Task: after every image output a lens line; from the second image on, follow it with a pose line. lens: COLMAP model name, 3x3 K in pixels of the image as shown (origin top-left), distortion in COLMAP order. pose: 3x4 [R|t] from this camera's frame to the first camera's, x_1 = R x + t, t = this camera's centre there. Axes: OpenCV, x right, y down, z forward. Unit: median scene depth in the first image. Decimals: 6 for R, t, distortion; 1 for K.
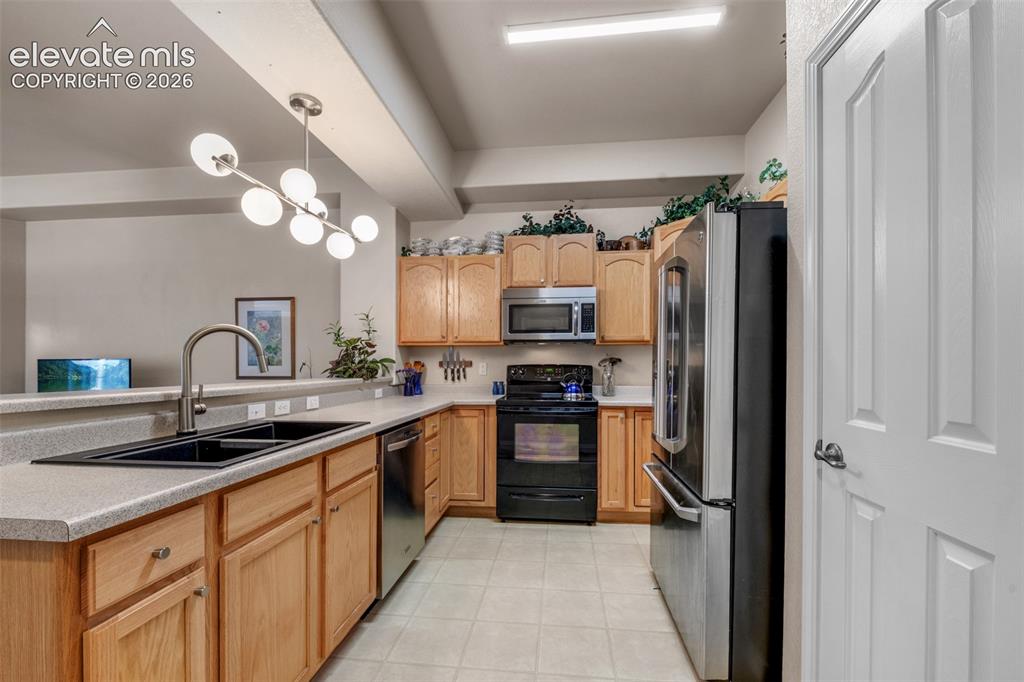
lens RADIAL K [[414.5, 0, 519.9], [0, 414.5, 364.6], [0, 0, 1]] dist [0.005903, -0.004513]
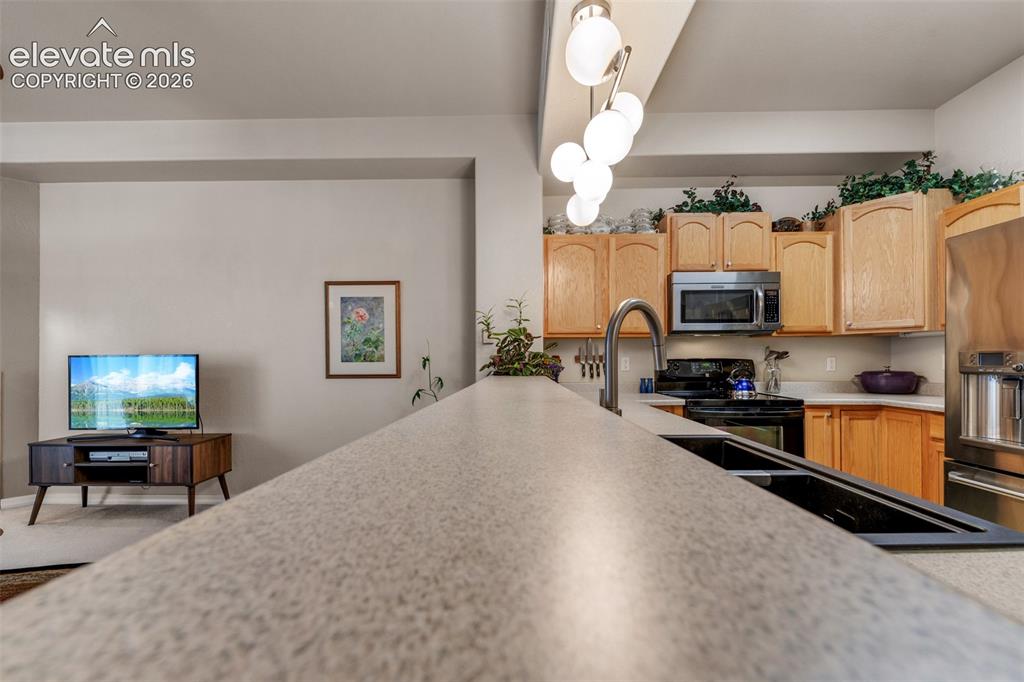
lens RADIAL K [[414.5, 0, 512.8], [0, 414.5, 359.0], [0, 0, 1]] dist [0.005903, -0.004513]
pose [[0.995837, -0.005637, 0.090982, -0.469766], [0.005903, 0.999979, -0.002657, 0.000620], [-0.090965, 0.003183, 0.995849, 0.161358]]
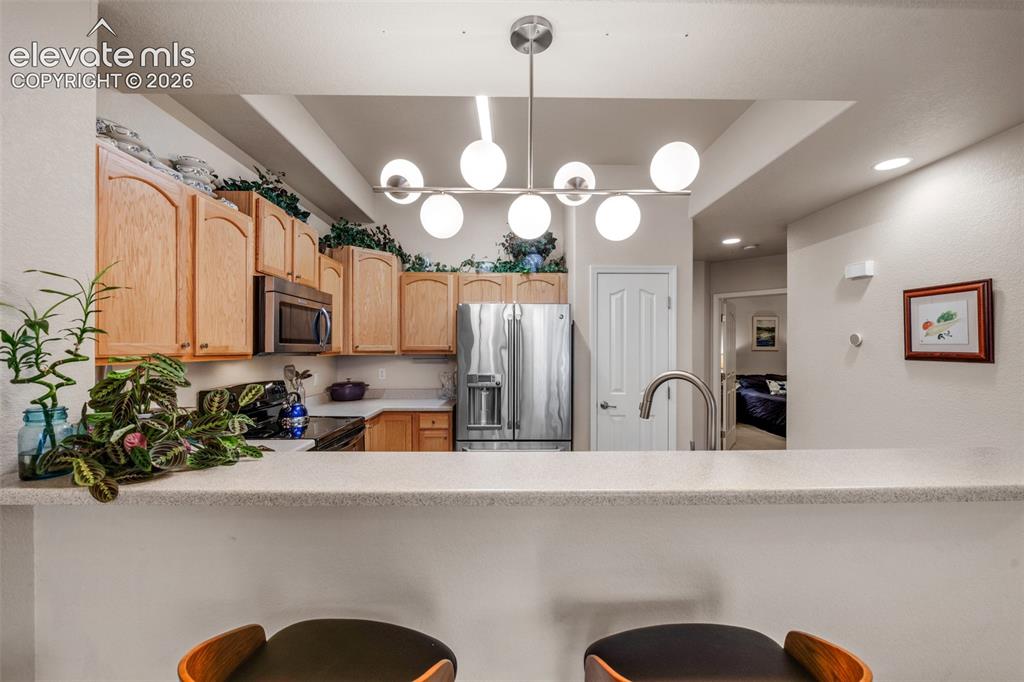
lens RADIAL K [[414.5, 0, 510.1], [0, 414.5, 349.7], [0, 0, 1]] dist [0.005903, -0.004513]
pose [[-0.118248, -0.005156, 0.992971, -0.766109], [-0.004757, 0.999978, 0.004626, -0.070854], [-0.992973, -0.004176, -0.118269, 0.713709]]
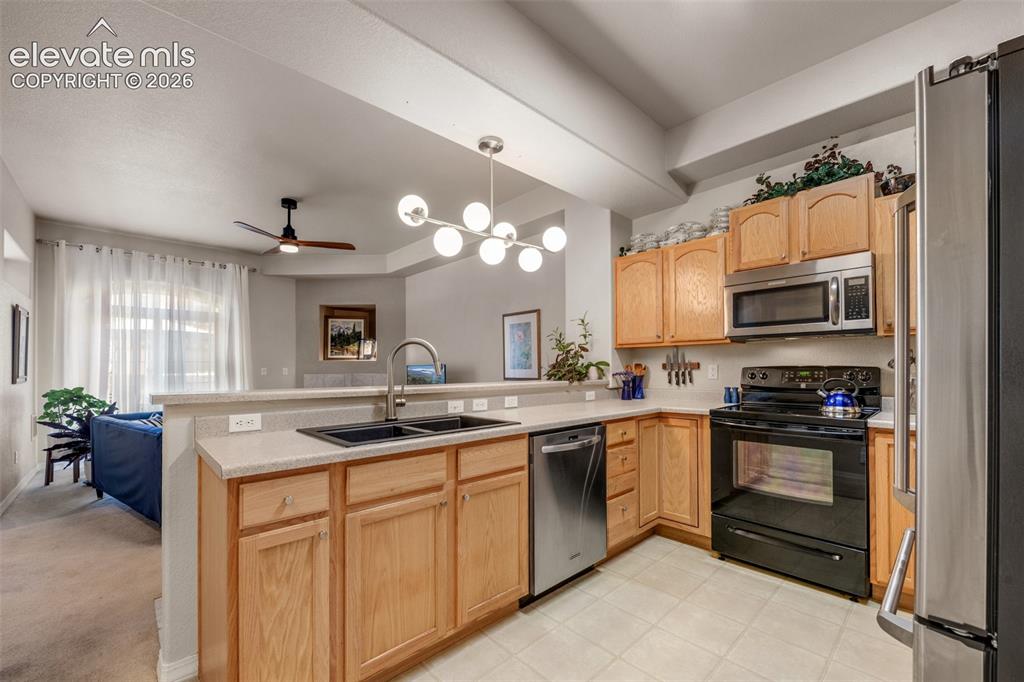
lens RADIAL K [[414.5, 0, 515.3], [0, 414.5, 362.6], [0, 0, 1]] dist [0.005903, -0.004513]
pose [[0.757497, -0.014308, -0.652682, 0.182269], [0.007932, 0.999888, -0.012714, -0.000961], [0.652791, 0.004454, 0.757525, 0.106930]]
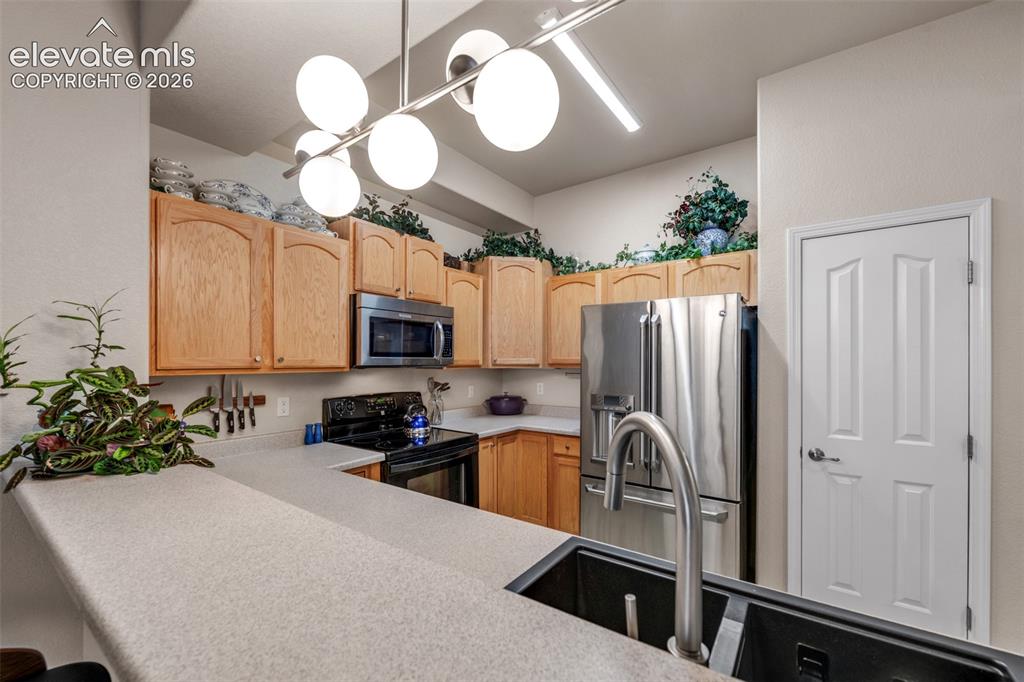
lens RADIAL K [[414.5, 0, 510.4], [0, 414.5, 360.9], [0, 0, 1]] dist [0.005903, -0.004513]
pose [[0.495958, -0.000148, 0.868347, -0.537550], [-0.001572, 0.999998, 0.001068, -0.070391], [-0.868345, -0.001895, 0.495957, 0.440876]]
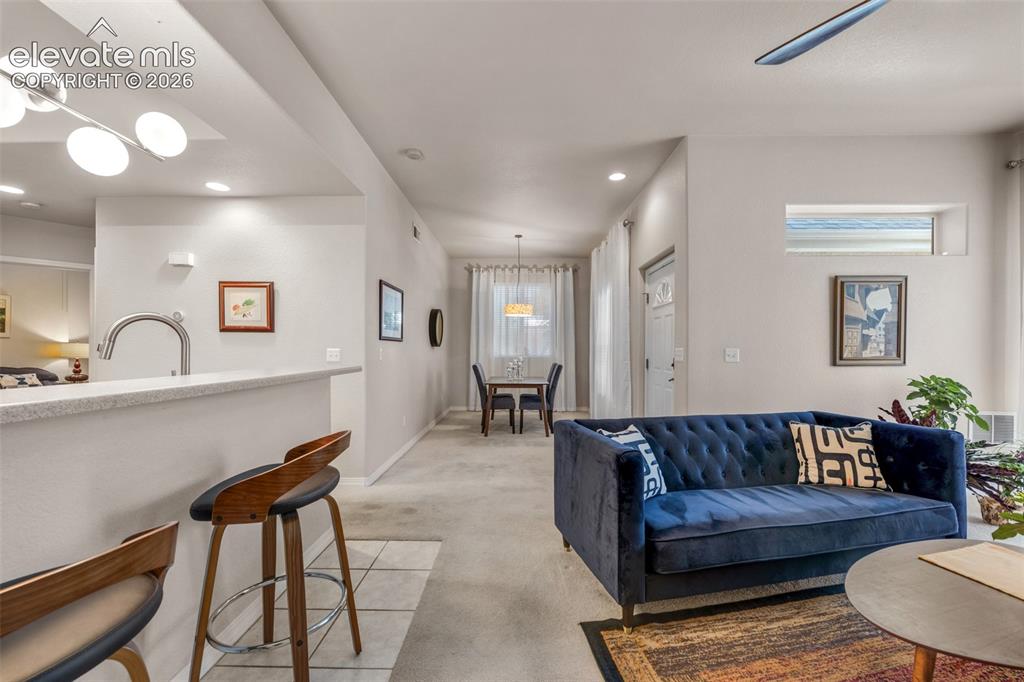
lens RADIAL K [[414.5, 0, 510.6], [0, 414.5, 351.7], [0, 0, 1]] dist [0.005903, -0.004513]
pose [[-0.995999, -0.002947, -0.089318, -0.730872], [-0.002592, 0.999988, -0.004093, 0.000732], [0.089329, -0.003845, -0.995995, 1.013496]]
